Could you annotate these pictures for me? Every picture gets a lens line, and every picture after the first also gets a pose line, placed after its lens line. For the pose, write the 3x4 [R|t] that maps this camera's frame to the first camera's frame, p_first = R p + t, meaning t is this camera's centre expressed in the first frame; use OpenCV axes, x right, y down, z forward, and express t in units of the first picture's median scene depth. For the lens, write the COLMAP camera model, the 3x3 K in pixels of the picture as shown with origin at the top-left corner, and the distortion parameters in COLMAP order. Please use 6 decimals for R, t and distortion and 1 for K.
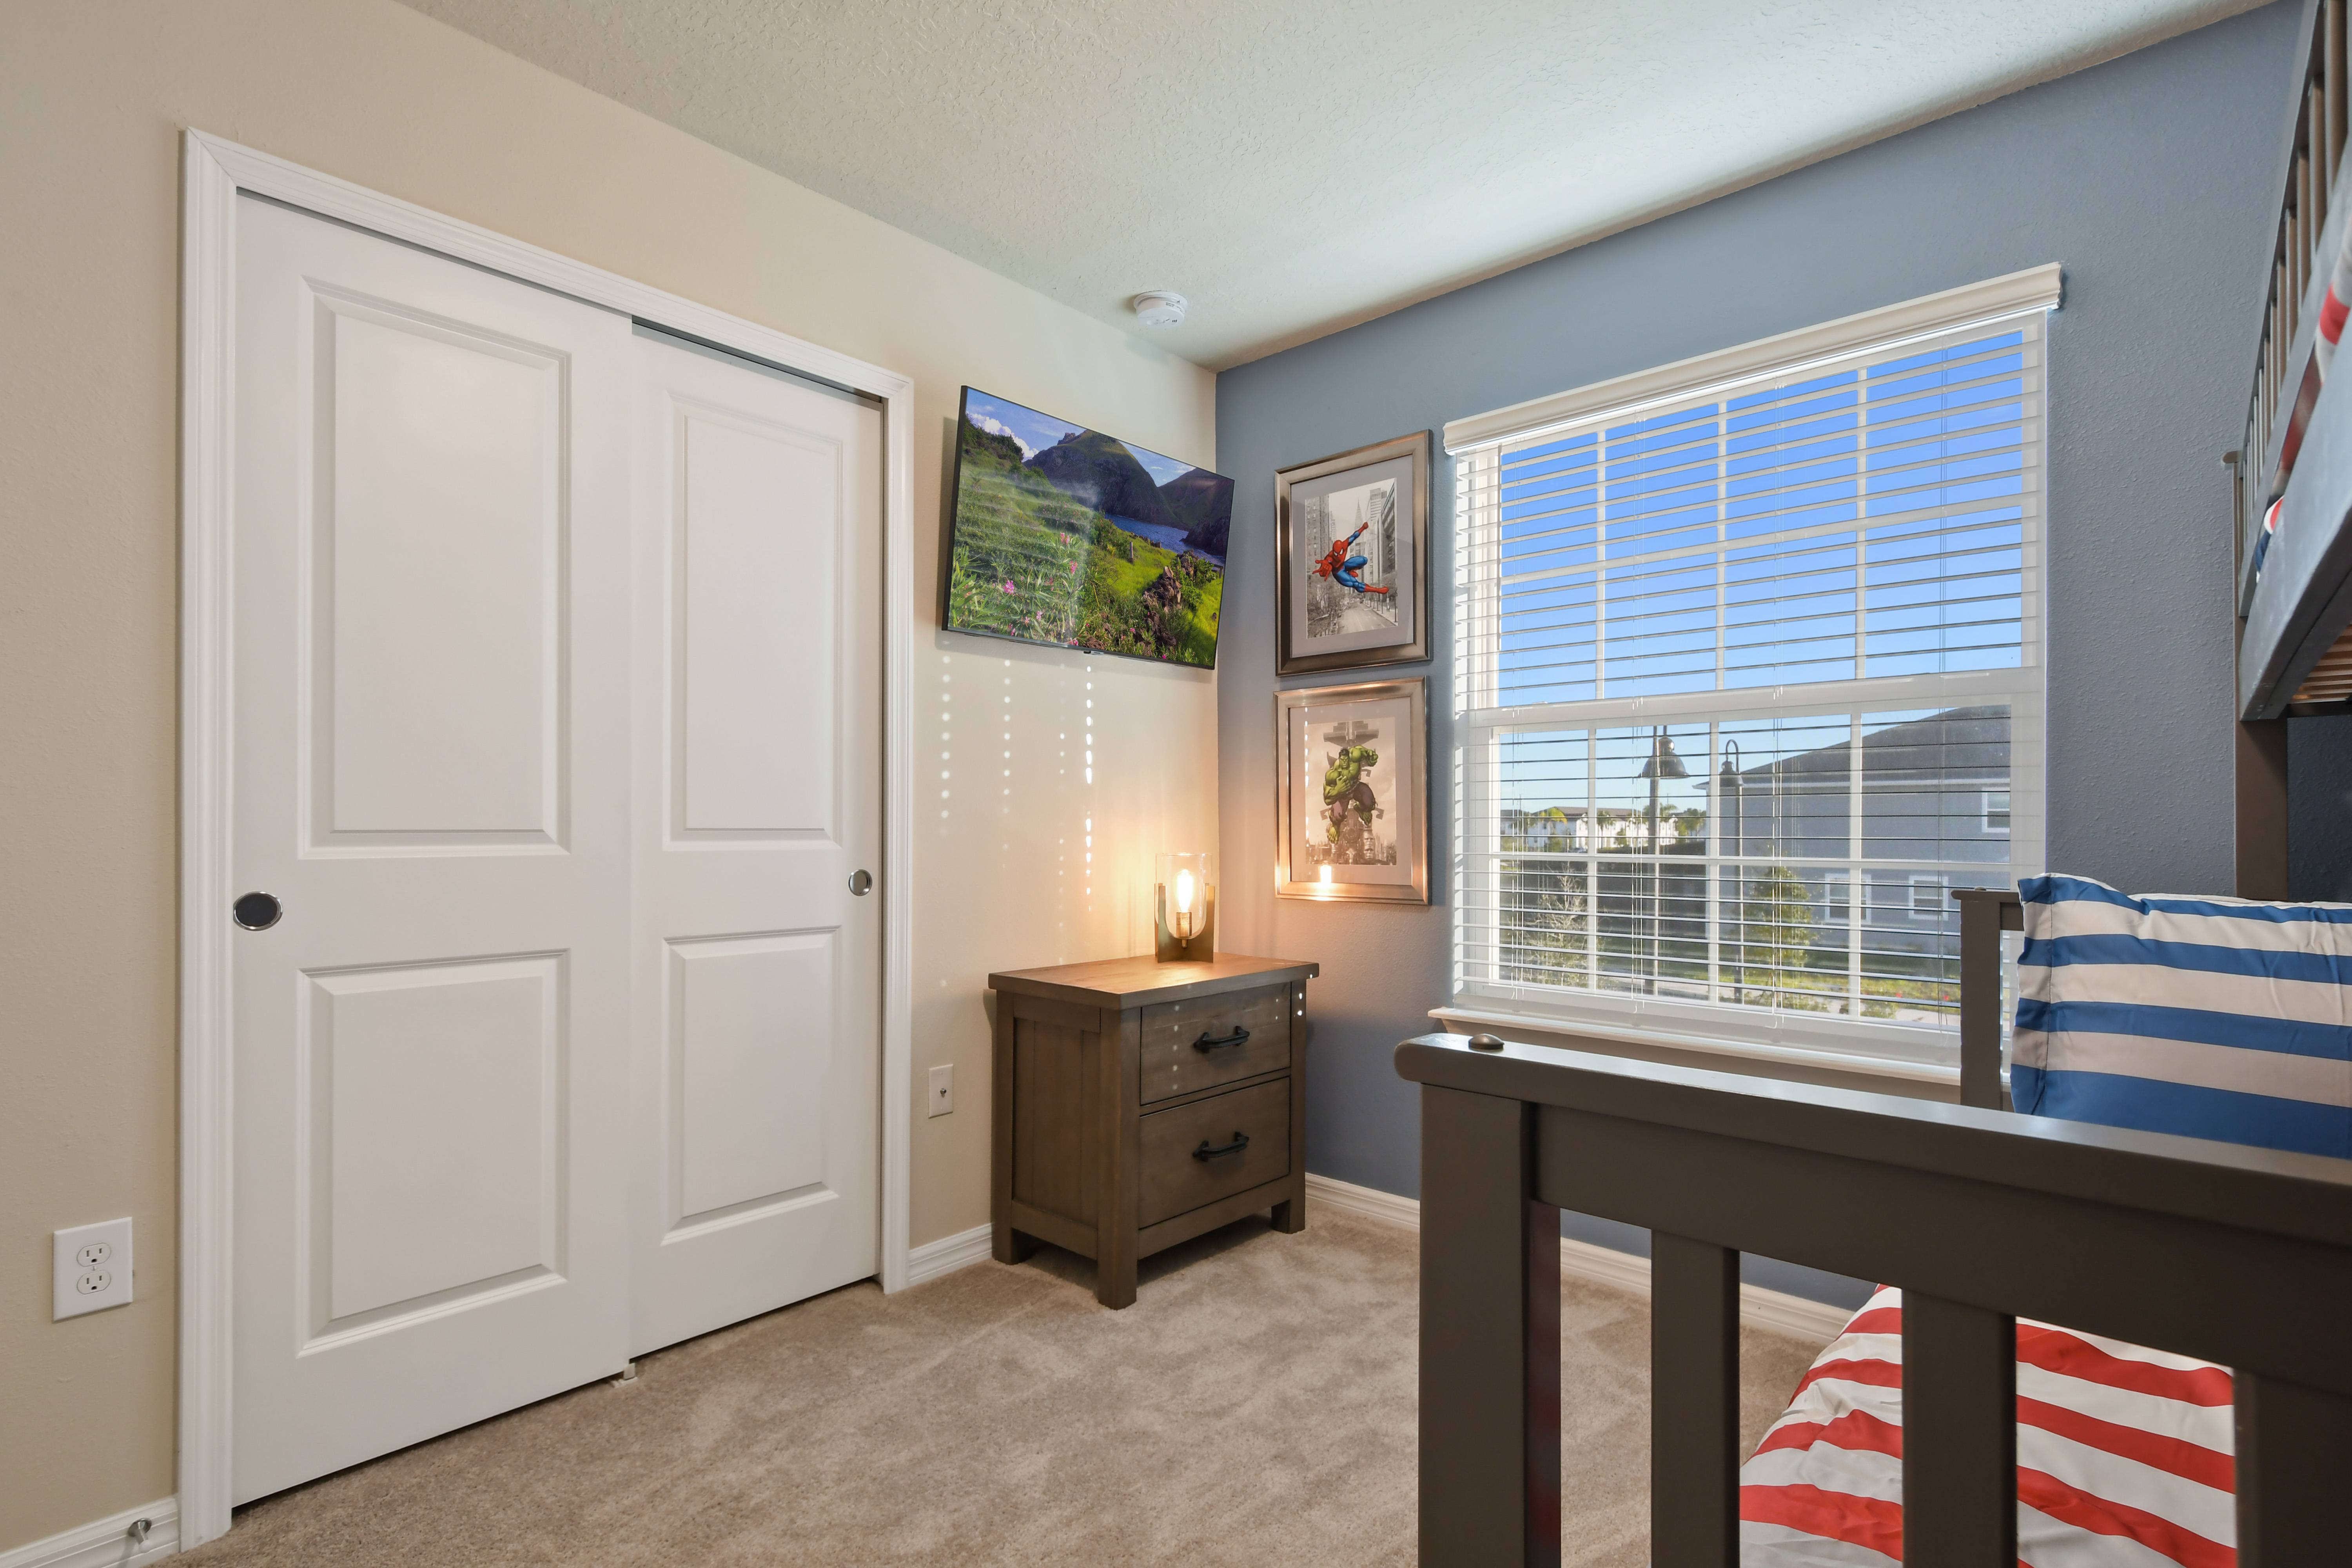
lens RADIAL K [[1123.2, 0, 1183.1], [0, 1123.2, 825.9], [0, 0, 1]] dist [0.019583, -0.017097]
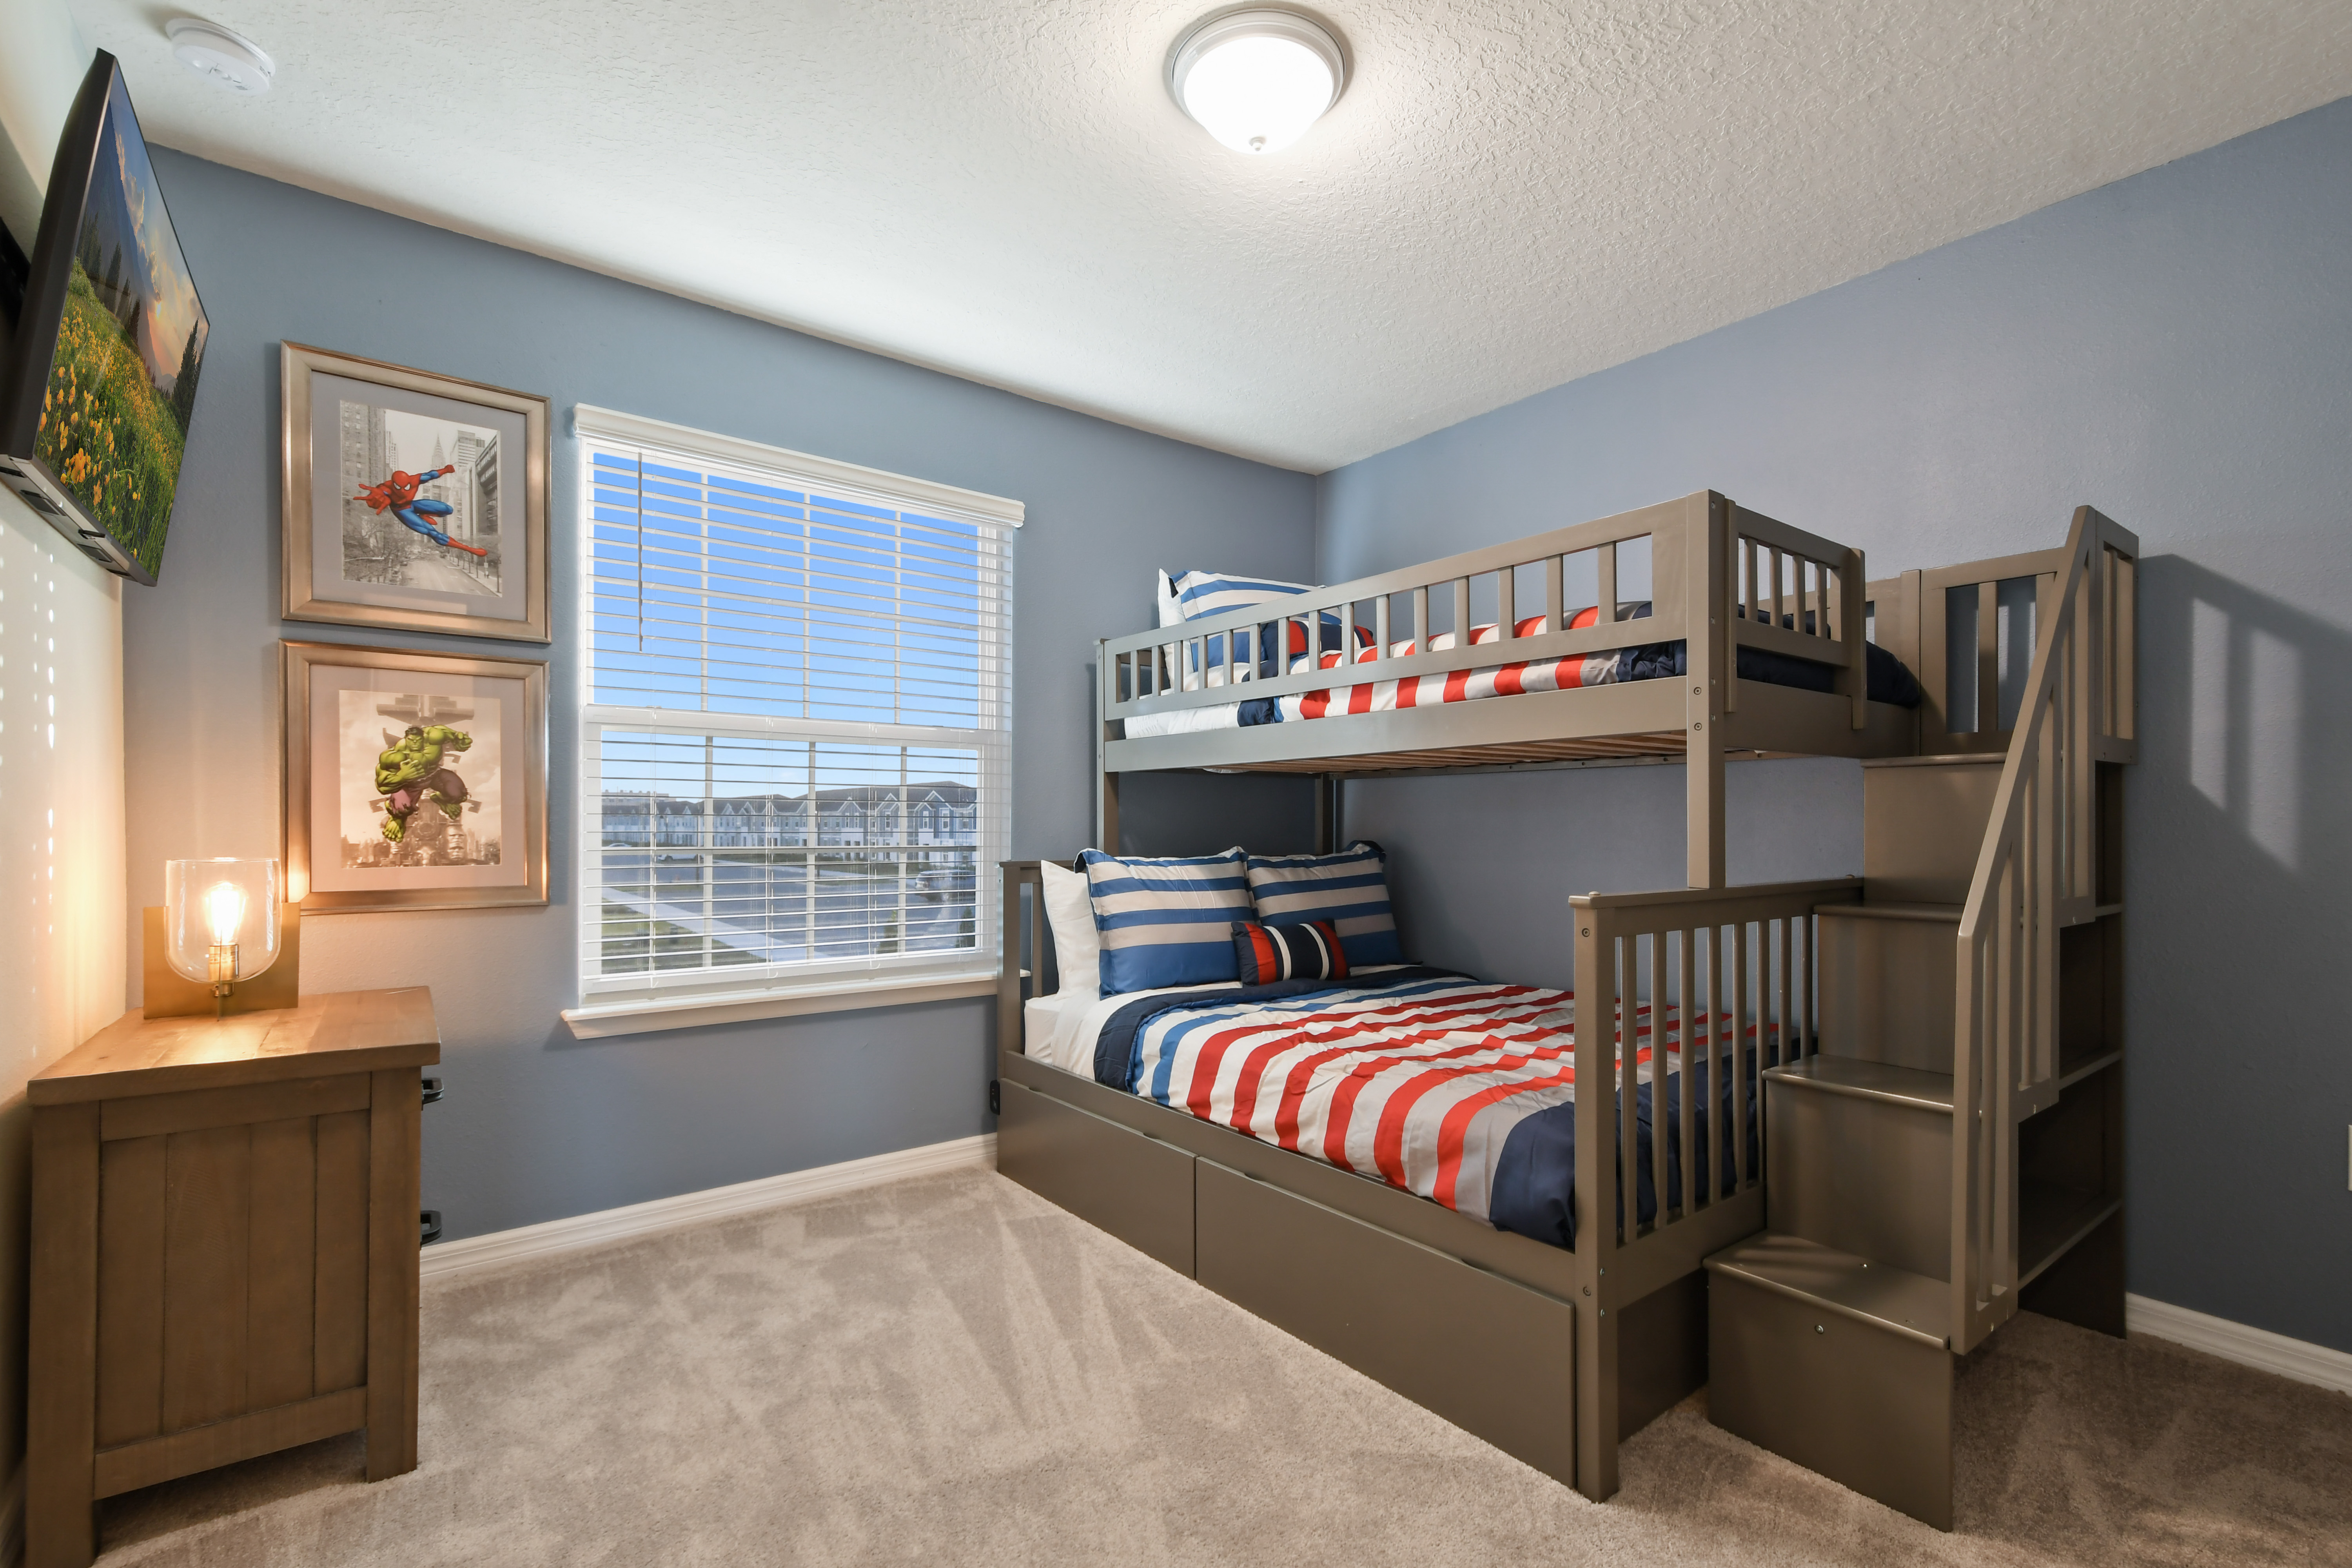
lens RADIAL K [[1084.4, 0, 1181.3], [0, 1084.4, 824.9], [0, 0, 1]] dist [0.013433, -0.000774]
pose [[0.175366, -0.000361, 0.984503, -0.557271], [-0.003489, 0.999993, 0.000988, 0.000796], [-0.984497, -0.003609, 0.175363, 0.306599]]
